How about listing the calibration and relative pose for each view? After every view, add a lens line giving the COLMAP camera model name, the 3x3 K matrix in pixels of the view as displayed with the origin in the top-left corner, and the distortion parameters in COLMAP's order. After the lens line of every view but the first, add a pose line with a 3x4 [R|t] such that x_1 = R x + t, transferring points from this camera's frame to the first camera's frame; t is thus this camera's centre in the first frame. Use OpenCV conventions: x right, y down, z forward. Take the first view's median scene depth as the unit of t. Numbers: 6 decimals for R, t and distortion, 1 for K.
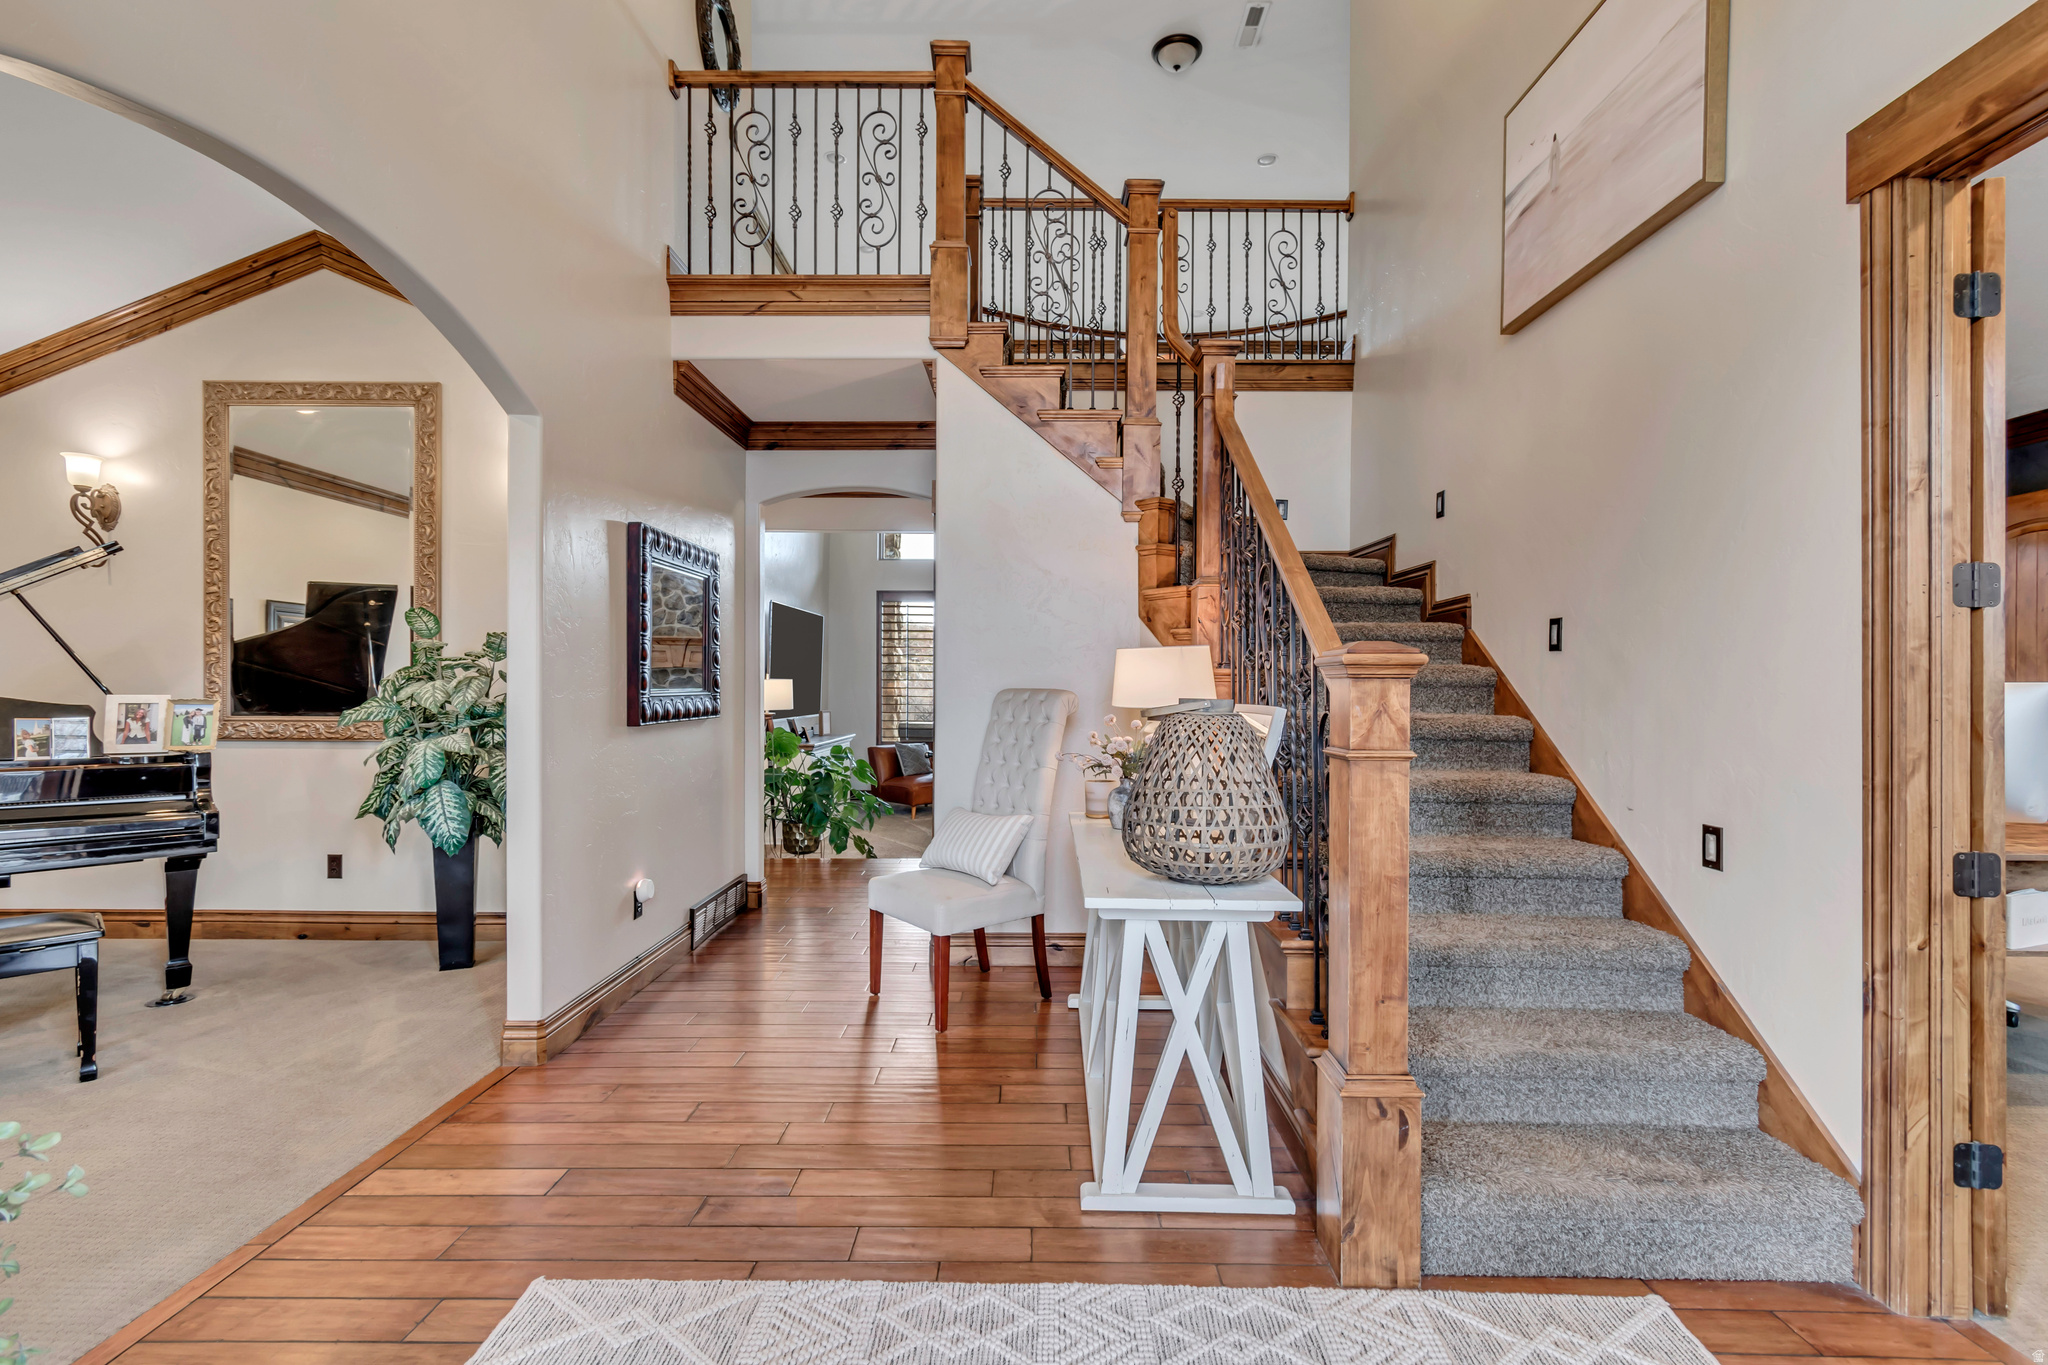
lens RADIAL K [[915.7, 0, 1024.0], [0, 915.7, 689.4], [0, 0, 1]] dist [0.001031, -0.000299]
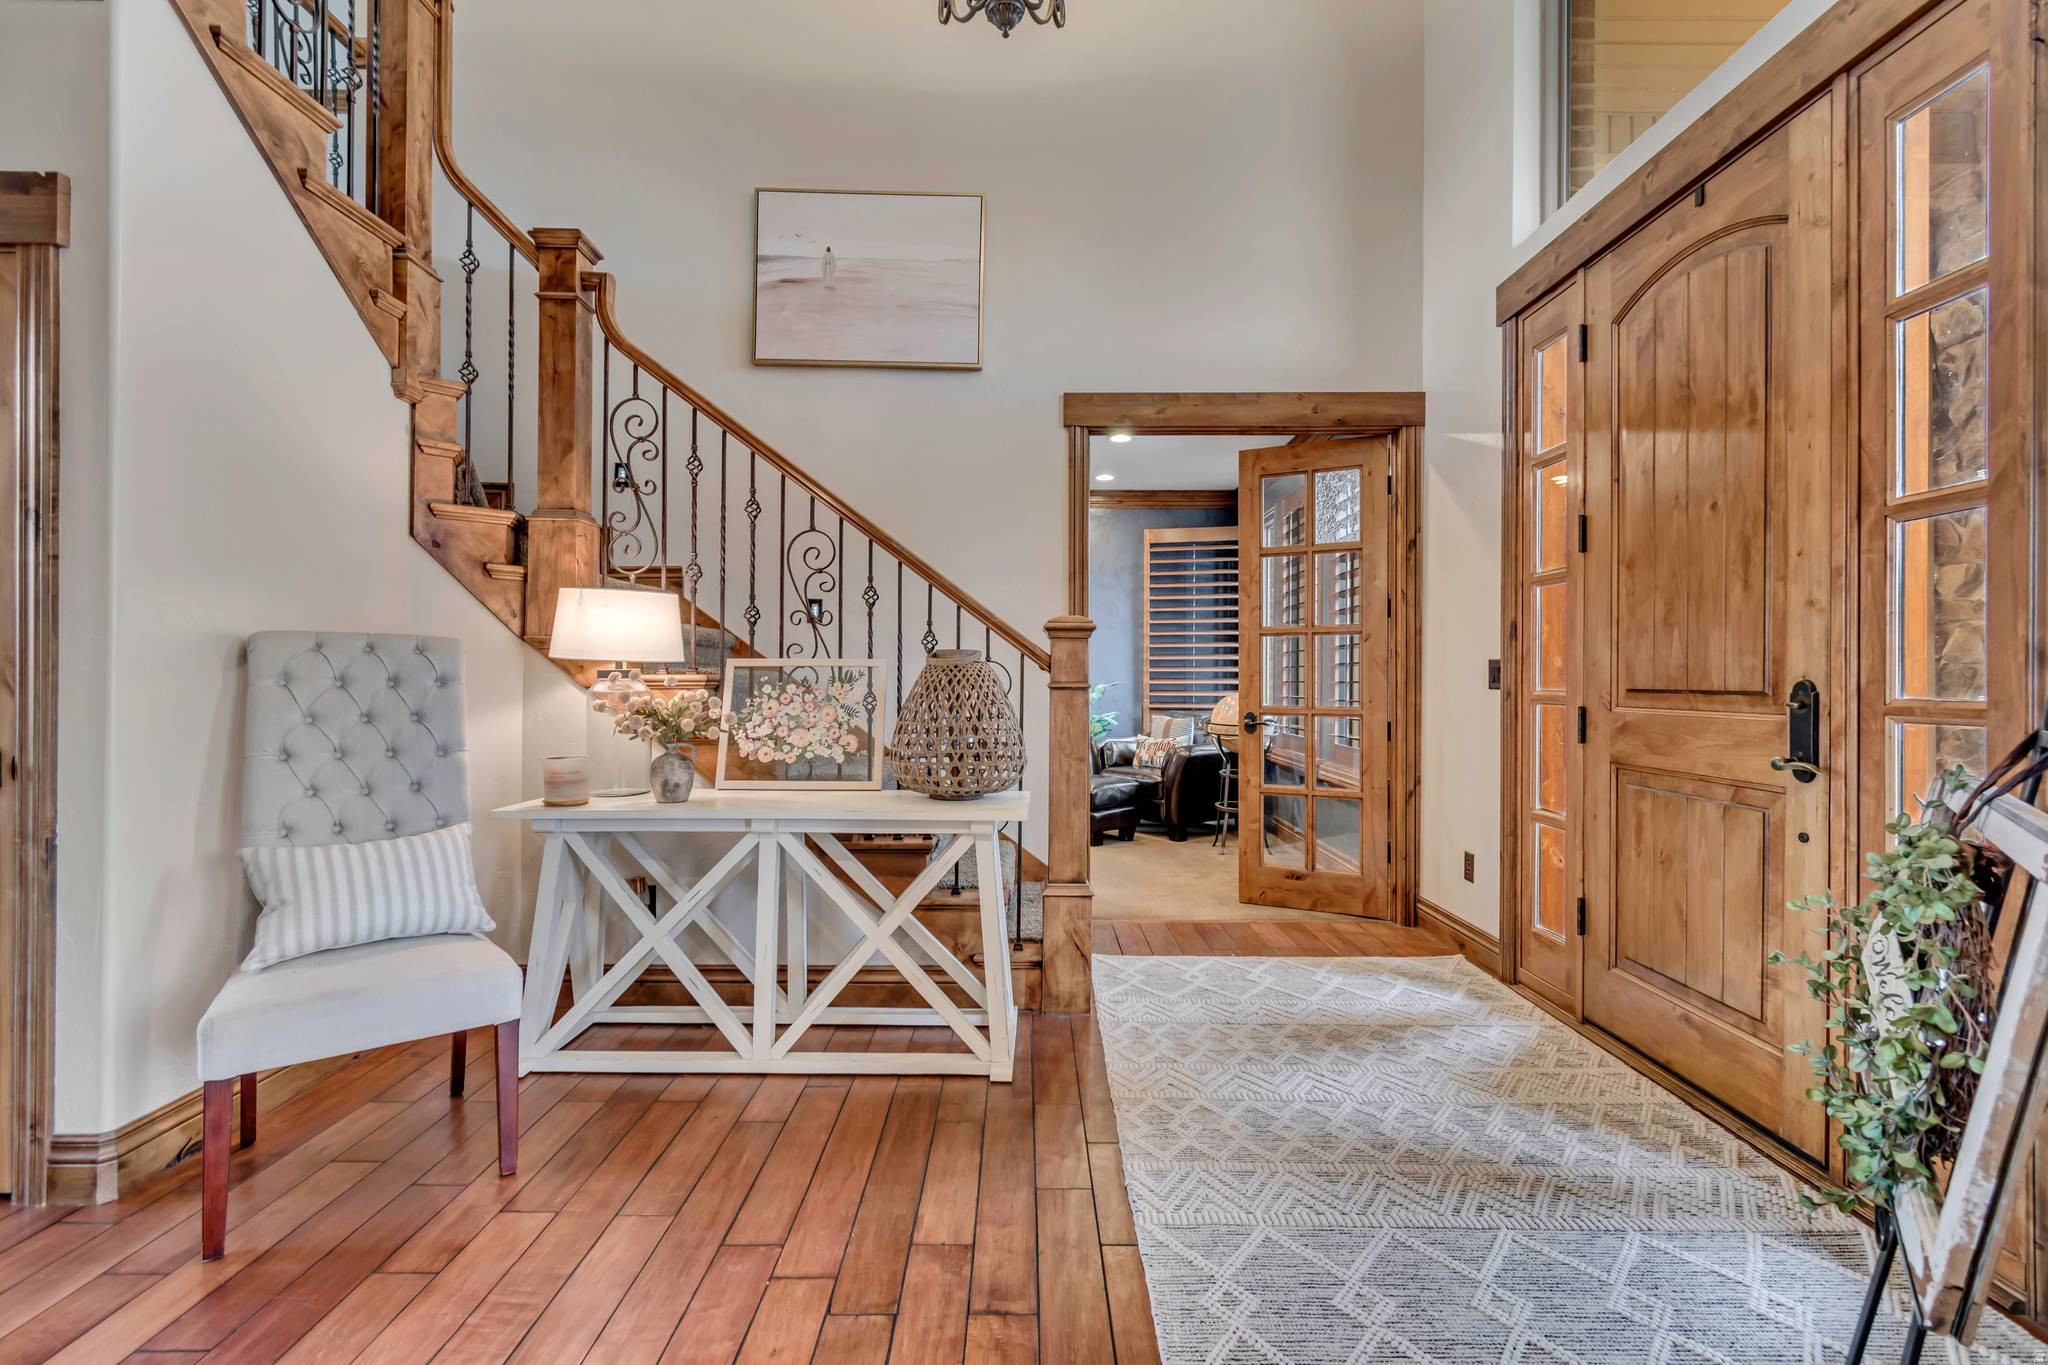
lens RADIAL K [[915.7, 0, 1040.2], [0, 915.7, 679.9], [0, 0, 1]] dist [0.001031, -0.000299]
pose [[-0.022977, -0.003086, 0.999731, -0.671233], [-0.007647, 0.999967, 0.002911, 0.028550], [-0.999707, -0.007578, -0.023000, 0.602064]]
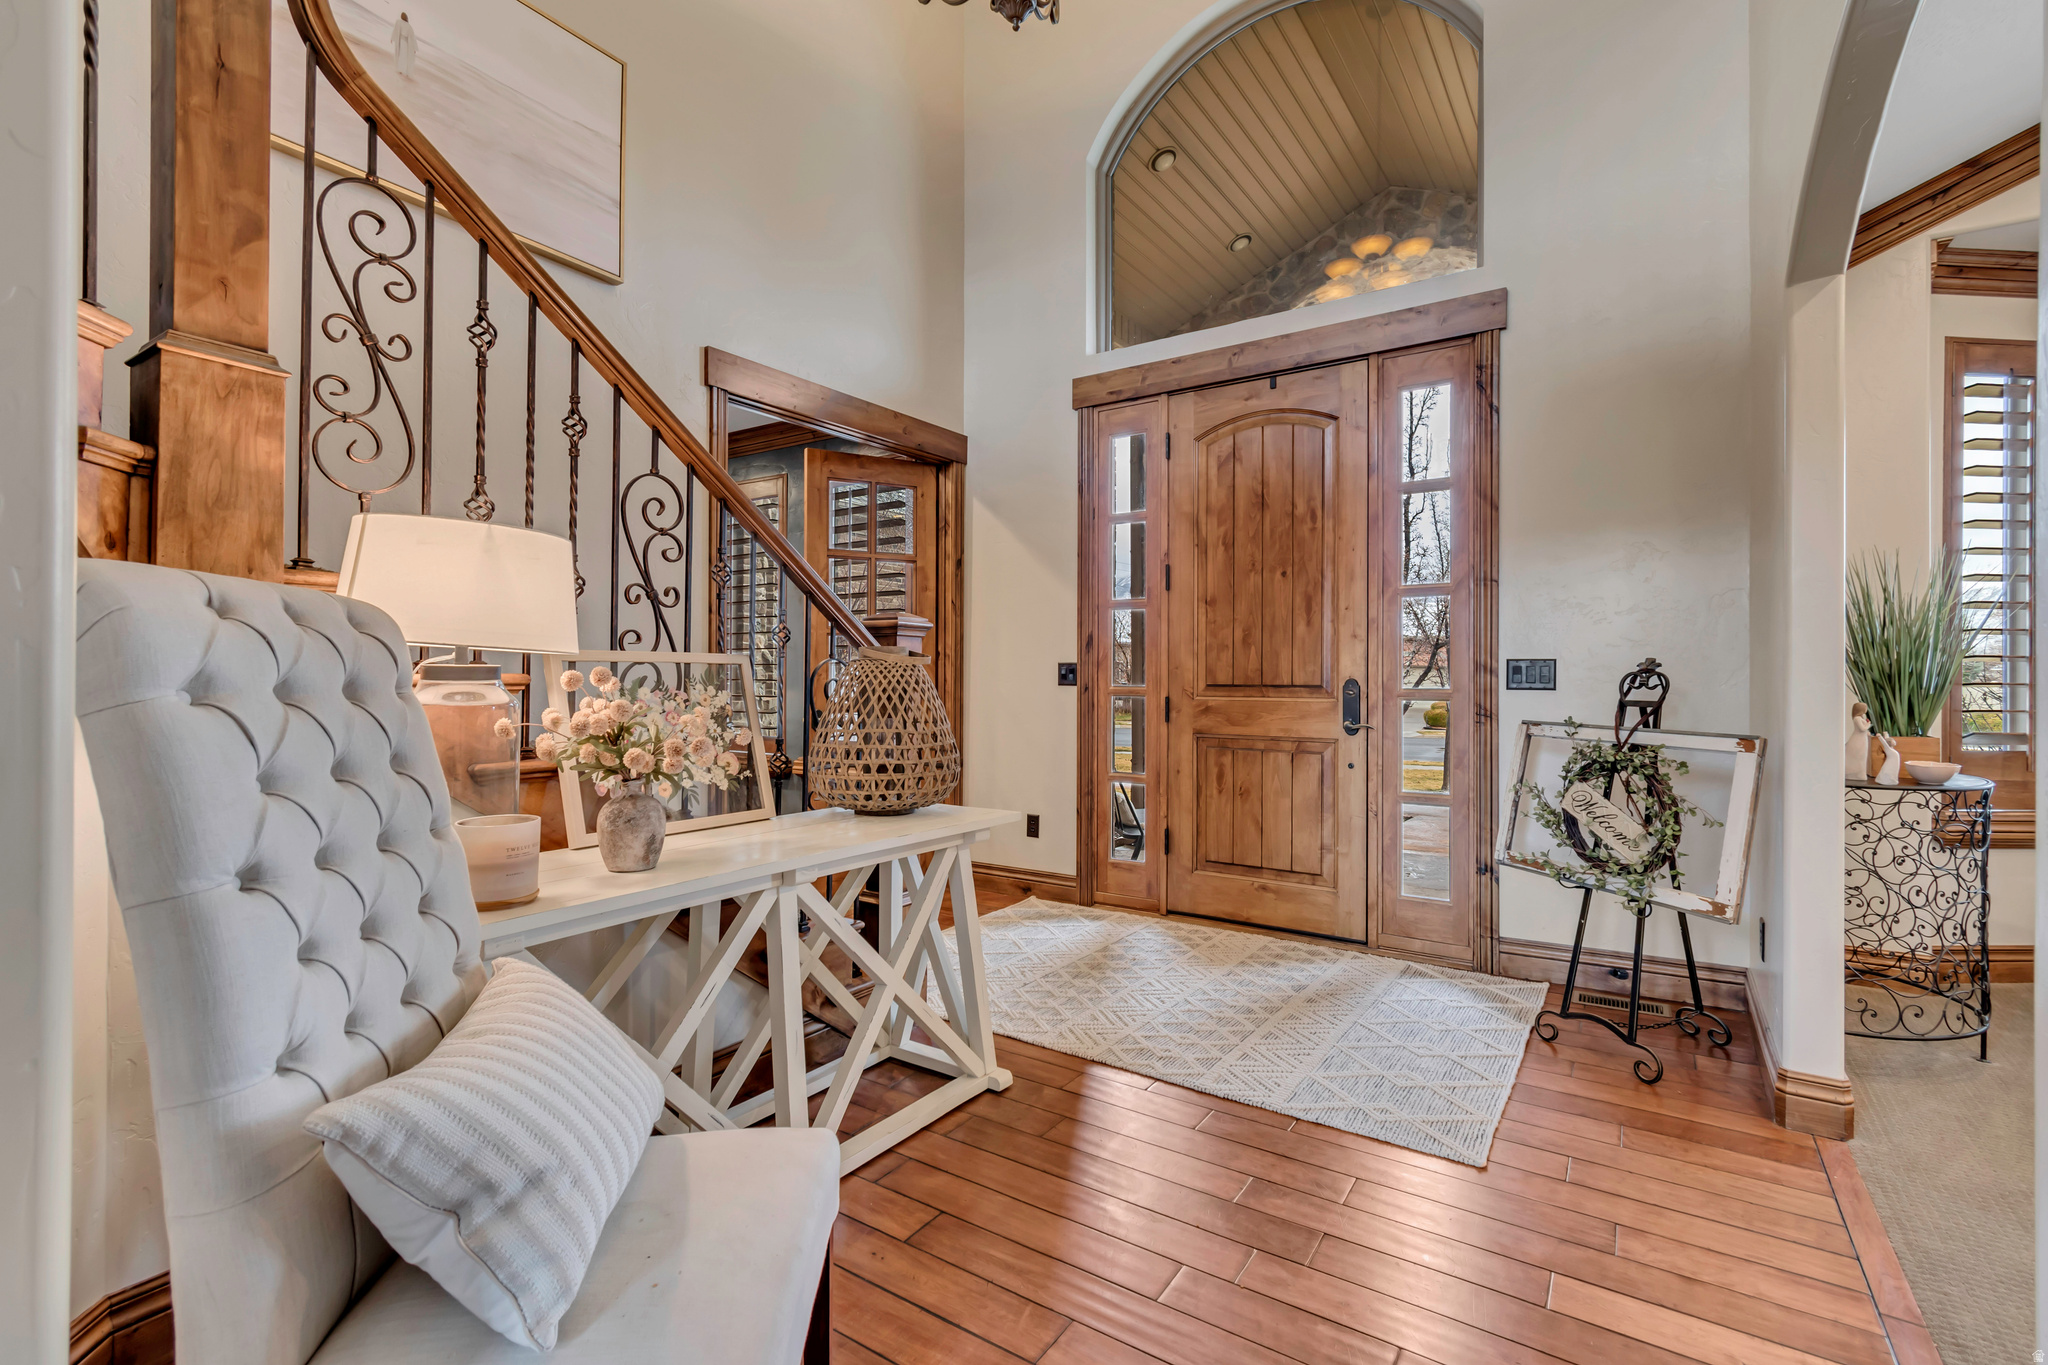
lens RADIAL K [[915.7, 0, 1039.5], [0, 915.7, 679.3], [0, 0, 1]] dist [0.001031, -0.000299]
pose [[-0.845185, -0.005280, 0.534448, -0.348533], [-0.006504, 0.999979, -0.000406, 0.029923], [-0.534435, -0.003819, -0.845201, 1.206524]]
